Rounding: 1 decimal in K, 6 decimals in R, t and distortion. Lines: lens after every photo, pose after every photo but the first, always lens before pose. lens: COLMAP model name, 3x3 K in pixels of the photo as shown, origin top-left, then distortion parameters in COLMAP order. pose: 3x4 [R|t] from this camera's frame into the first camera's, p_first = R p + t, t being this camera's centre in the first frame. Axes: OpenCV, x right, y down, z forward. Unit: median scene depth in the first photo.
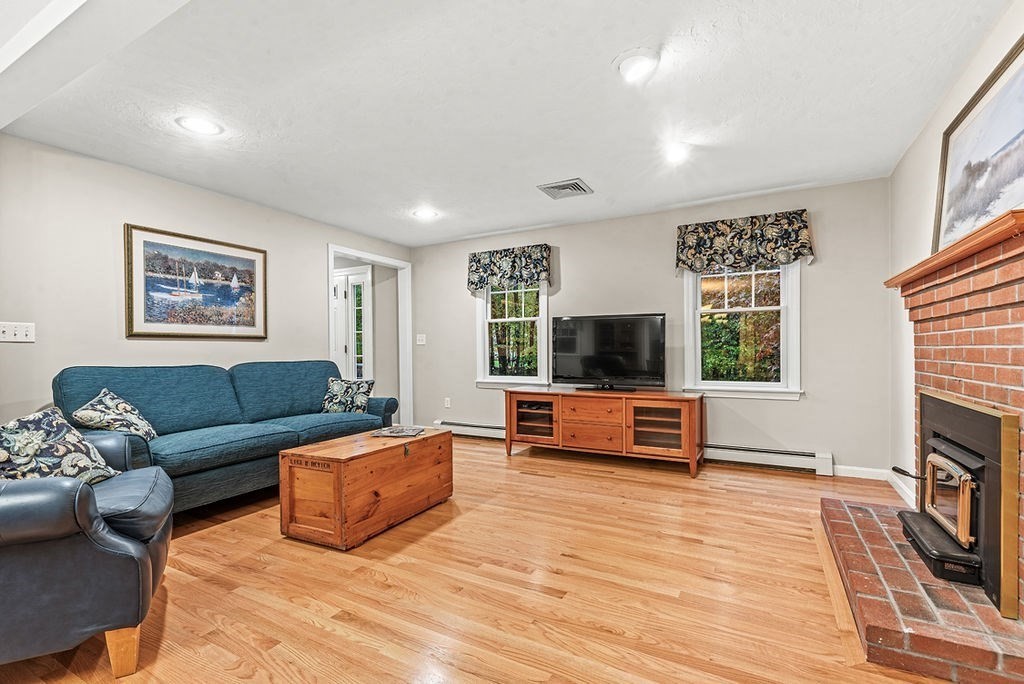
lens RADIAL K [[467.1, 0, 509.5], [0, 467.1, 343.5], [0, 0, 1]] dist [0.002269, -0.000516]
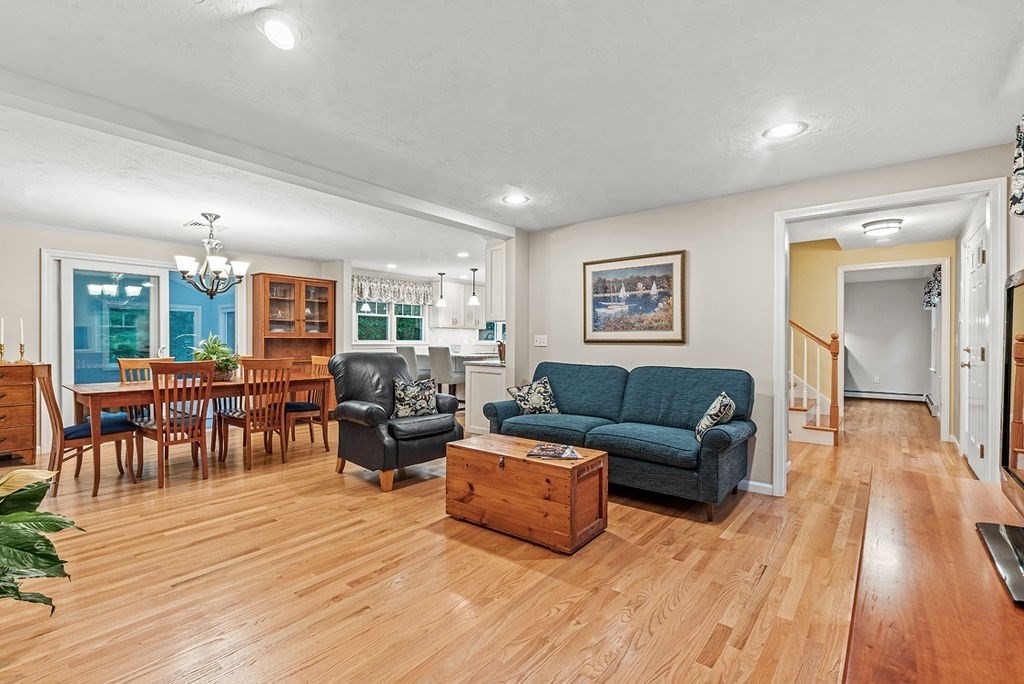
lens RADIAL K [[483.7, 0, 482.5], [0, 483.7, 340.9], [0, 0, 1]] dist [-0.001860, -0.000497]
pose [[-0.239262, 0.004480, -0.970945, 0.610706], [0.012574, 0.999920, 0.001516, -0.023165], [0.970874, -0.011846, -0.239299, 0.950166]]
